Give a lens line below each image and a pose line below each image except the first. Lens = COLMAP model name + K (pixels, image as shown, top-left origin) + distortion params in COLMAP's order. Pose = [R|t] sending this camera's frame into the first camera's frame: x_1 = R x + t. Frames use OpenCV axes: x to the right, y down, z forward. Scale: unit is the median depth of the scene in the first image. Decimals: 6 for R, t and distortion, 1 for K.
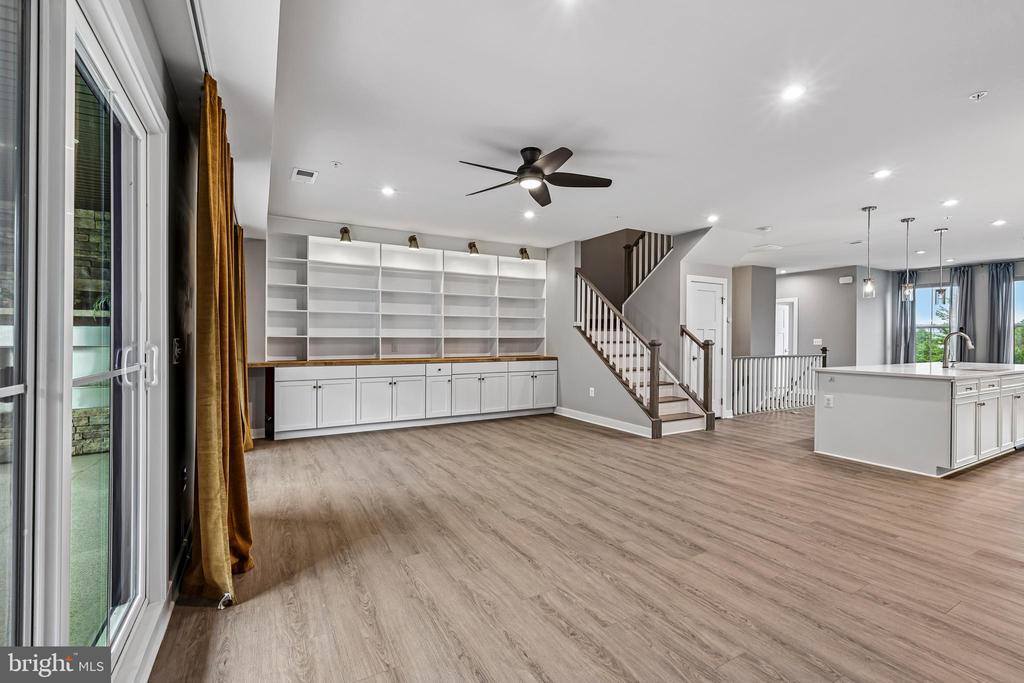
lens RADIAL K [[443.1, 0, 512.6], [0, 443.1, 338.4], [0, 0, 1]] dist [0.003324, 0.000643]
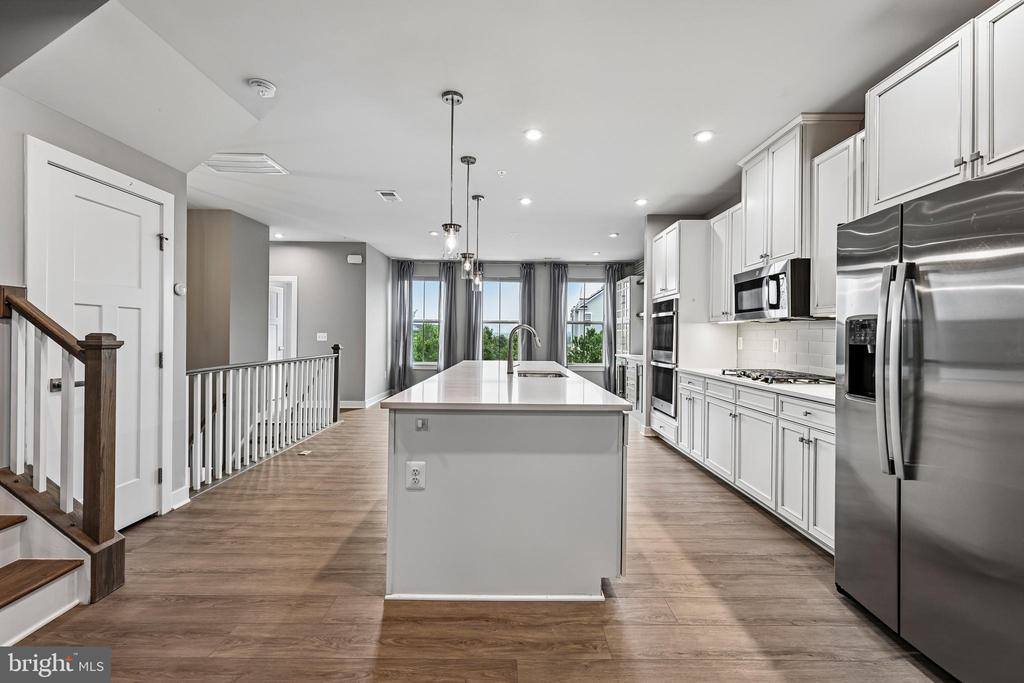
lens RADIAL K [[443.1, 0, 512.6], [0, 443.1, 338.4], [0, 0, 1]] dist [0.003324, 0.000643]
pose [[0.488269, -0.003904, 0.872685, 0.440469], [-0.007418, 0.999935, 0.008623, 0.003018], [-0.872662, -0.010684, 0.488208, 0.821875]]
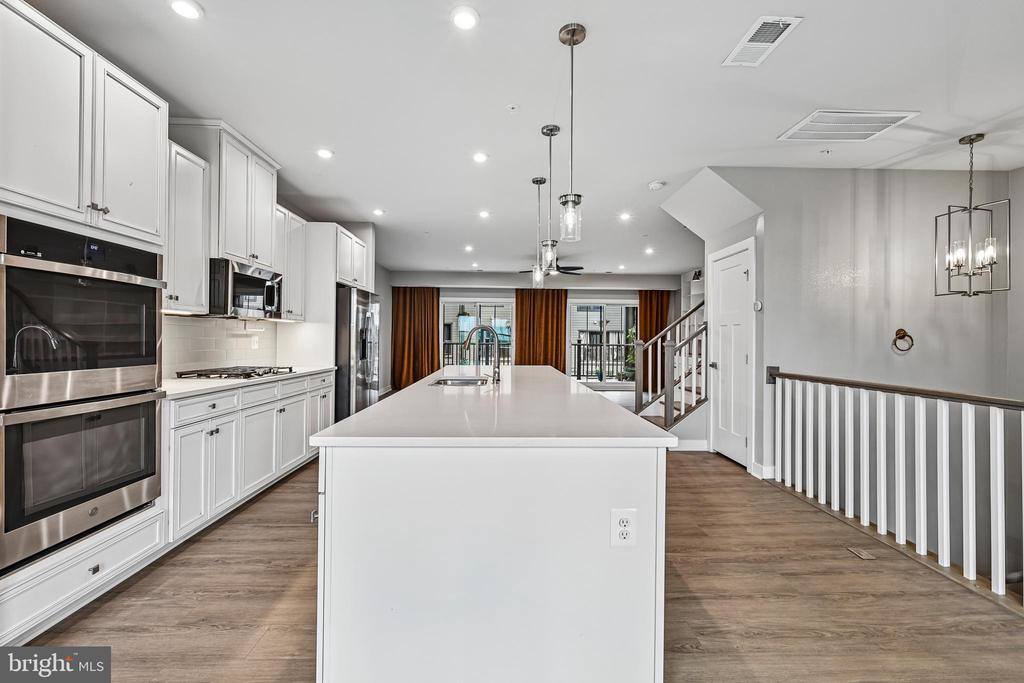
lens RADIAL K [[443.1, 0, 512.6], [0, 443.1, 338.4], [0, 0, 1]] dist [0.003324, 0.000643]
pose [[-0.473841, -0.007375, -0.880580, 1.914542], [-0.007534, 0.999962, -0.004320, 0.011737], [0.880578, 0.004587, -0.473879, 1.668566]]
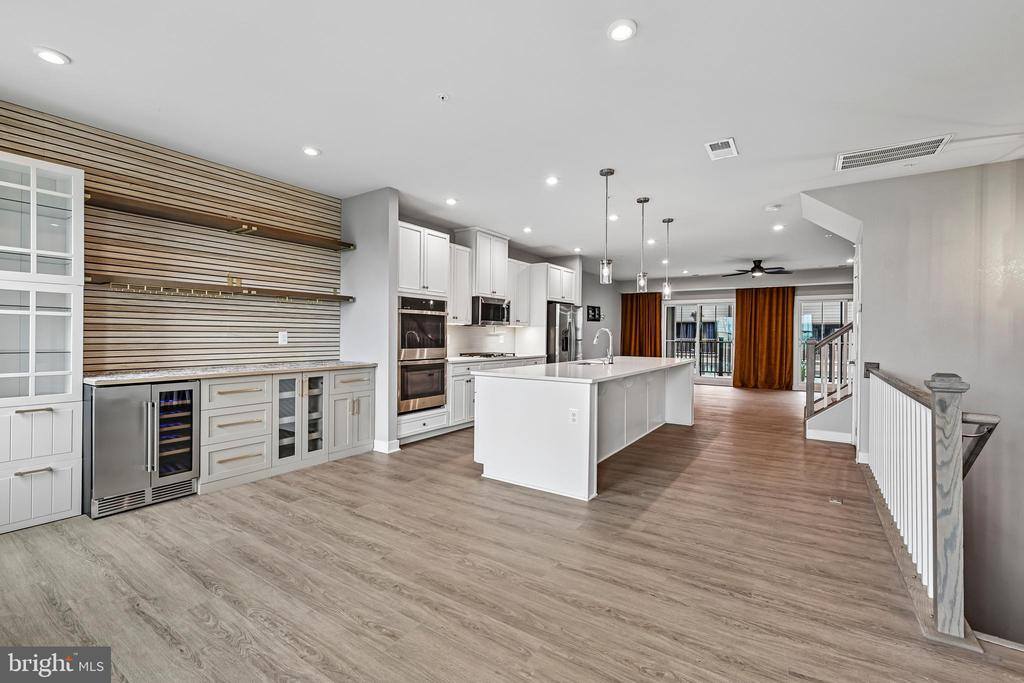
lens RADIAL K [[443.1, 0, 512.6], [0, 443.1, 338.4], [0, 0, 1]] dist [0.003324, 0.000643]
pose [[-0.897135, -0.006554, -0.441707, 2.033152], [-0.009835, 0.999938, 0.005137, 0.008920], [0.441646, 0.008953, -0.897145, 2.268957]]
